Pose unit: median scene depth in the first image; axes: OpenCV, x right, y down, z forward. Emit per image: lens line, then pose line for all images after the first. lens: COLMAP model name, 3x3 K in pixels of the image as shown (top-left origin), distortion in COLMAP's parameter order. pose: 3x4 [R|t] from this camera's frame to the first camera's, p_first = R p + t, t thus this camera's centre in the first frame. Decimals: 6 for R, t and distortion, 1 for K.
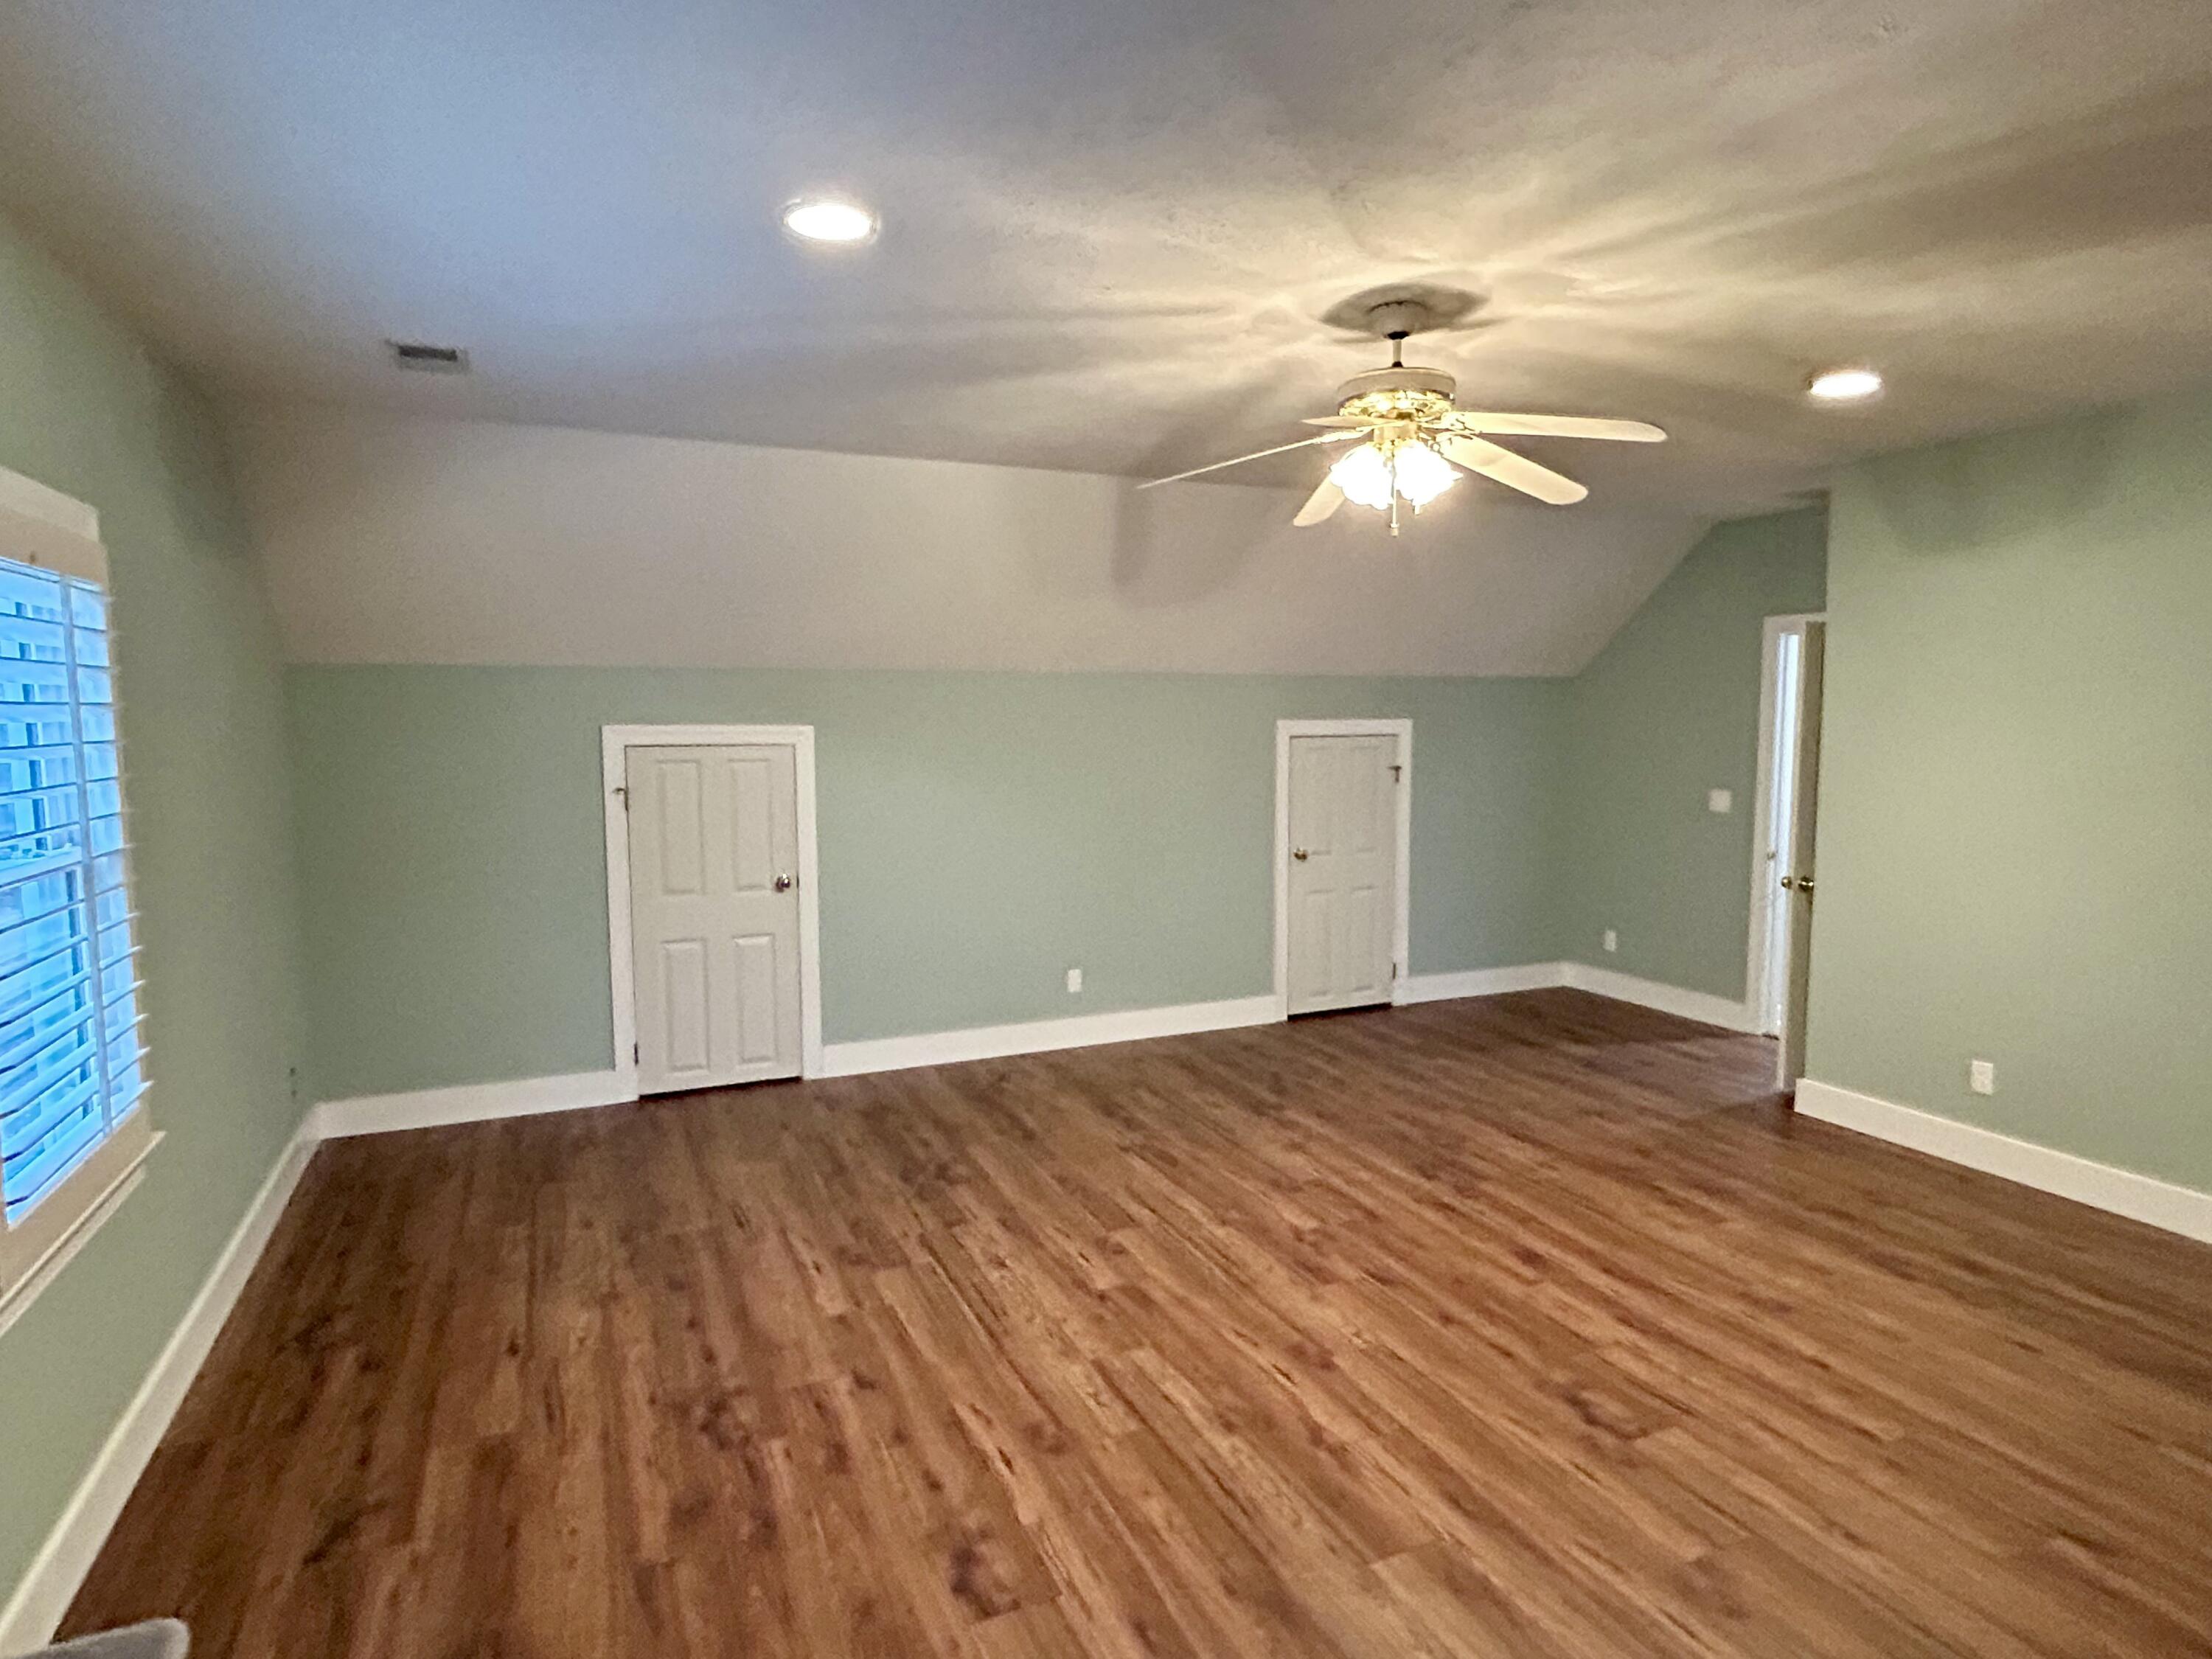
lens RADIAL K [[1180.2, 0, 1099.6], [0, 1180.2, 818.5], [0, 0, 1]] dist [-0.002414, -0.000386]
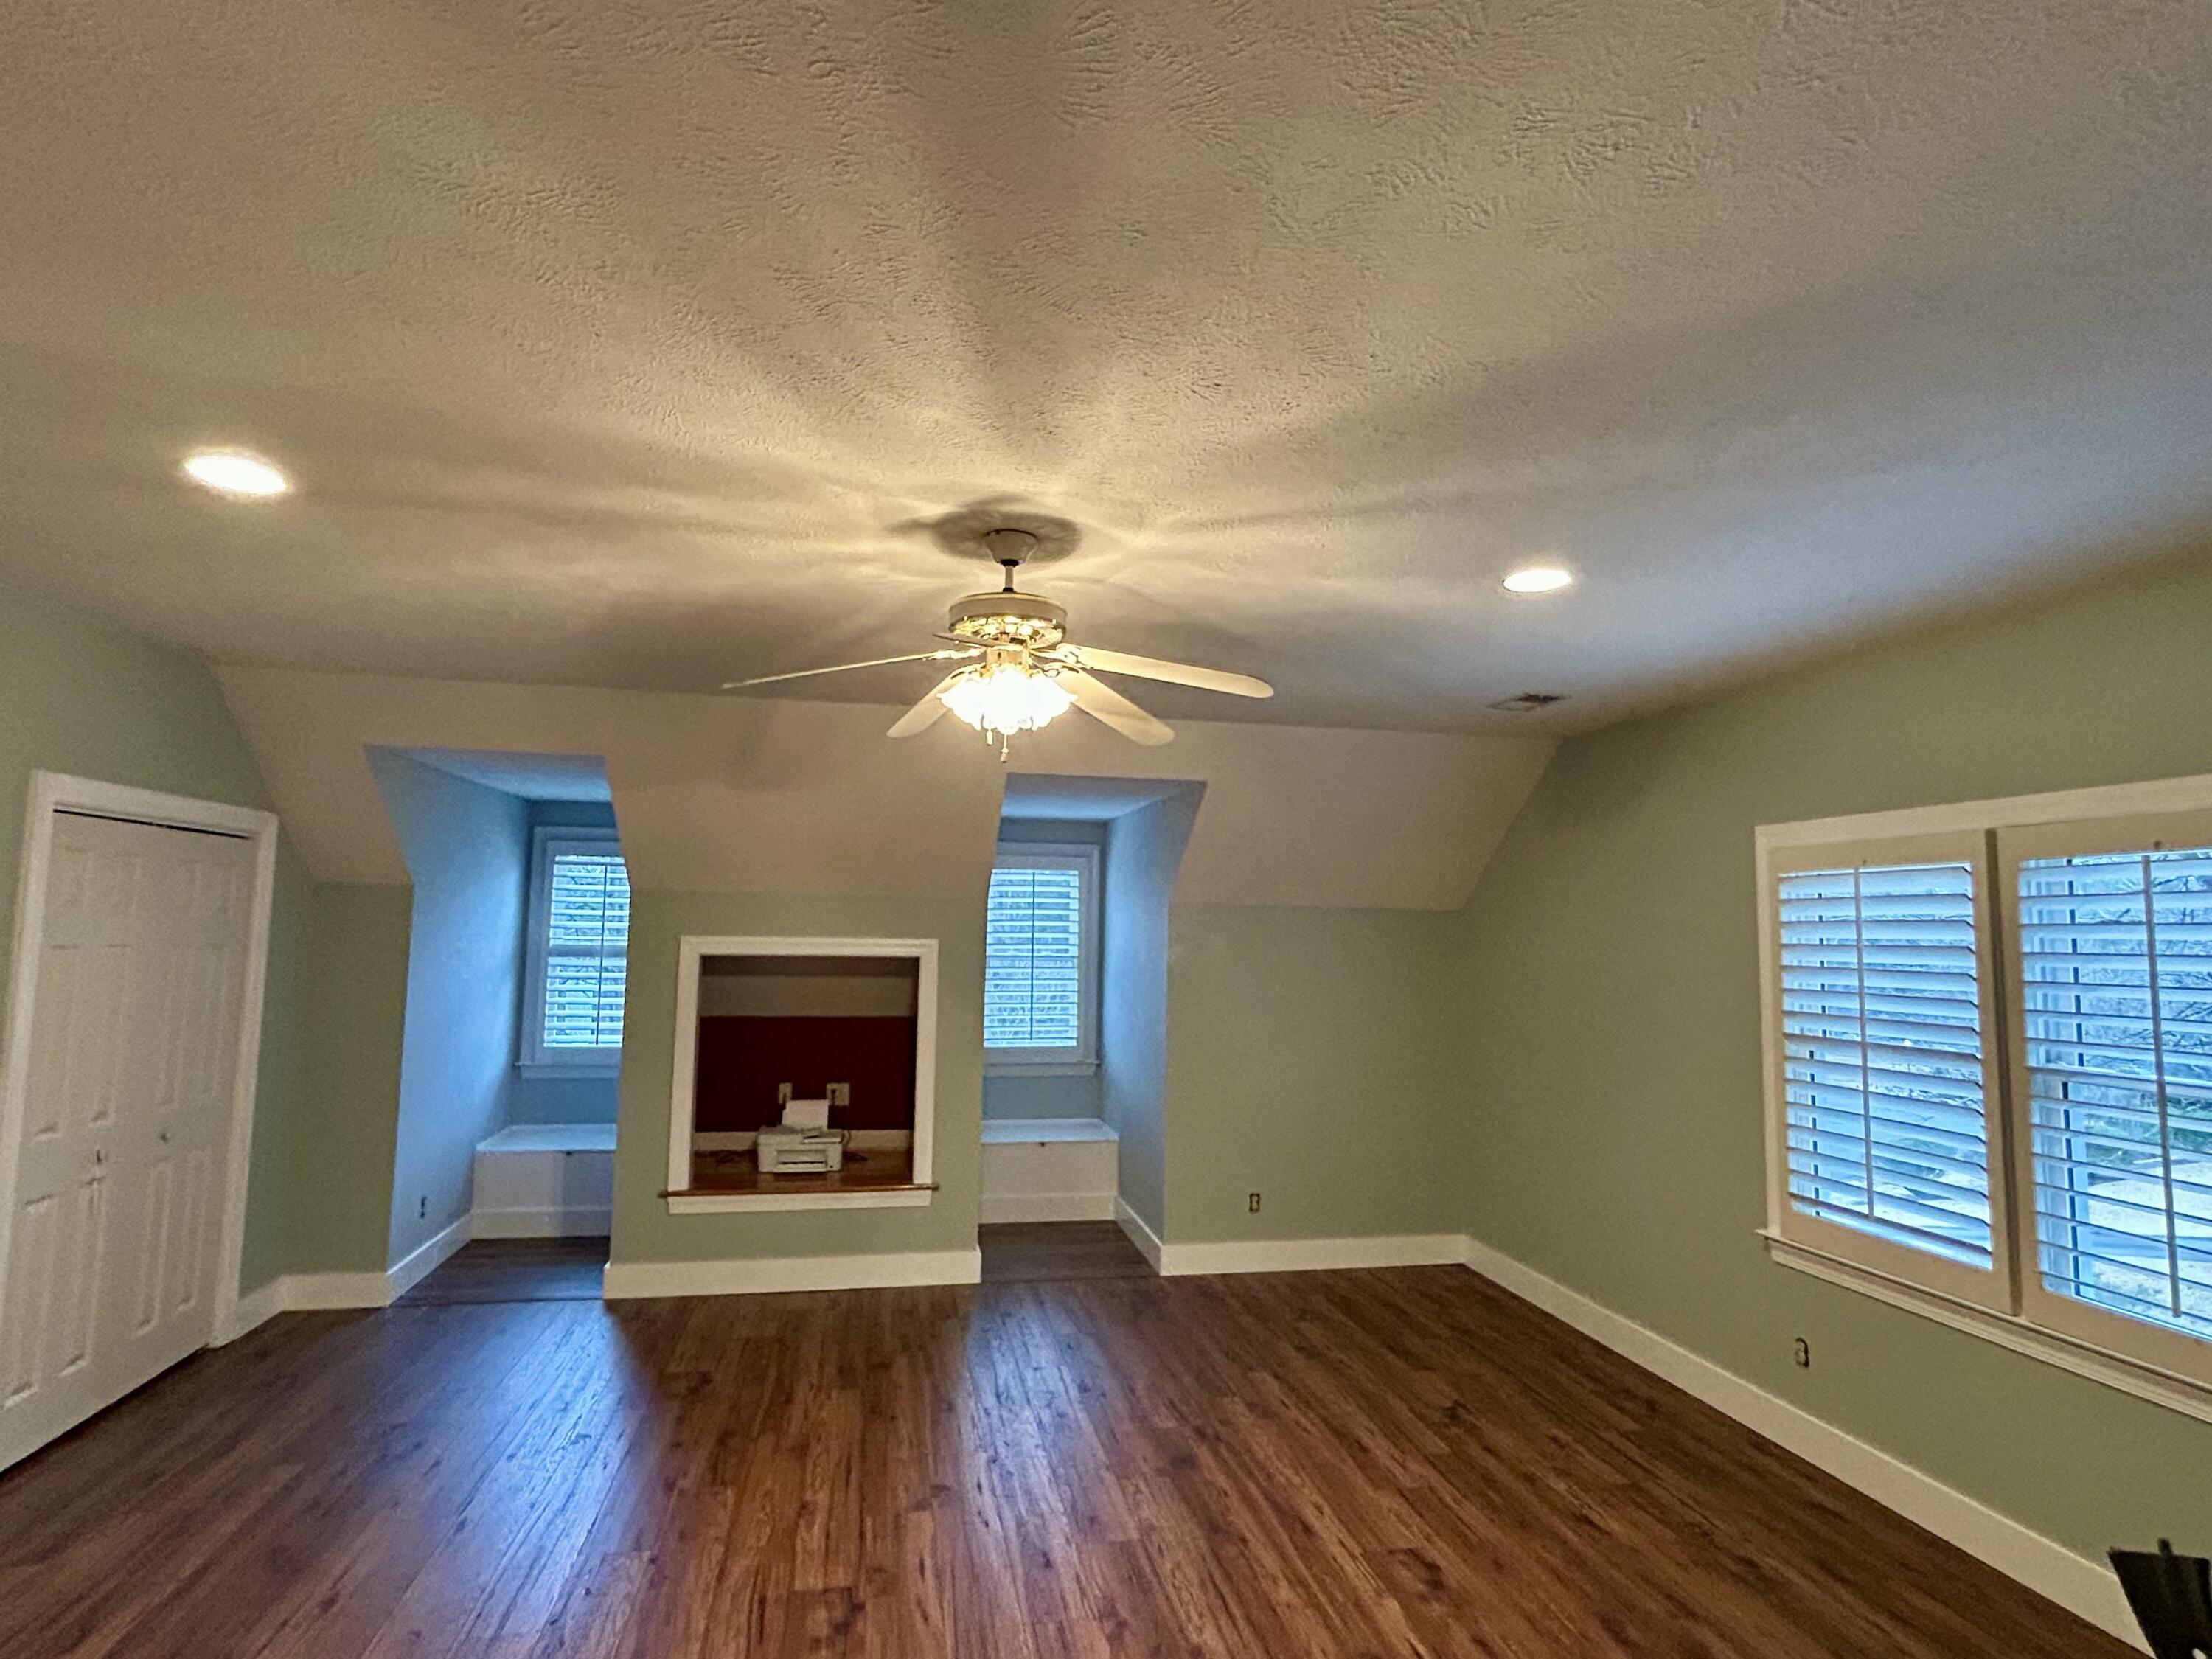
lens RADIAL K [[1121.8, 0, 1123.2], [0, 1121.8, 833.1], [0, 0, 1]] dist [0.002878, 0.000396]
pose [[-0.977263, 0.004967, 0.211974, -0.039537], [0.007081, 0.999932, 0.009217, -0.213620], [-0.211914, 0.010509, -0.977232, 2.122082]]
